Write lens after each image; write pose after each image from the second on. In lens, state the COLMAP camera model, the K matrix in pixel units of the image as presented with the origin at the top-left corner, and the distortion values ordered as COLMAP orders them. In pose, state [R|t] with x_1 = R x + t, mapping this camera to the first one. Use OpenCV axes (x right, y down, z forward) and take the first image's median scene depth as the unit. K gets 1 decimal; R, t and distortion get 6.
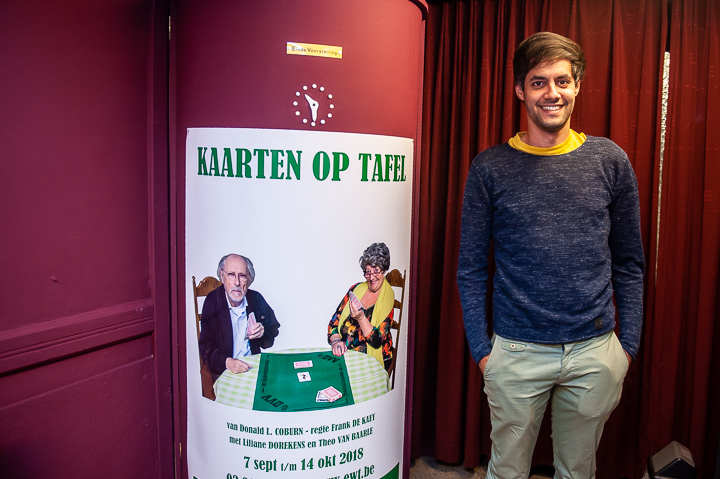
lens RADIAL K [[562.1, 0, 396.2], [0, 562.1, 220.3], [0, 0, 1]] dist [-0.049239, -0.002595]
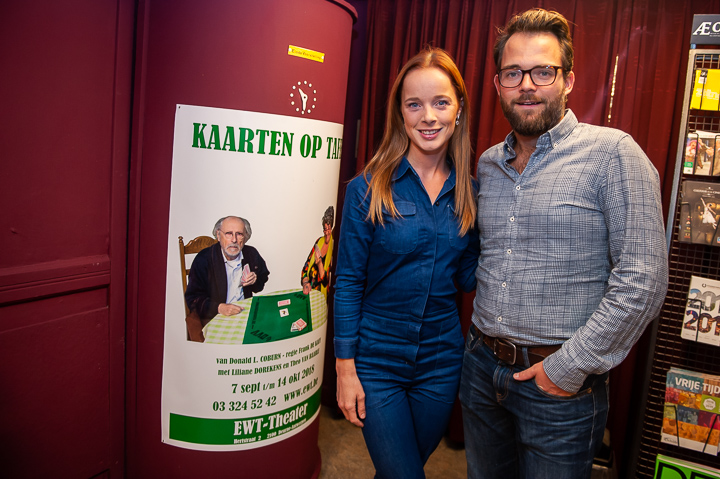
lens RADIAL K [[533.7, 0, 394.7], [0, 533.7, 217.5], [0, 0, 1]] dist [-0.048955, -0.003420]
pose [[0.863685, -0.014343, 0.503827, -0.554007], [-0.018980, 0.997961, 0.060947, -0.011989], [-0.503674, -0.062201, 0.861652, -0.146177]]
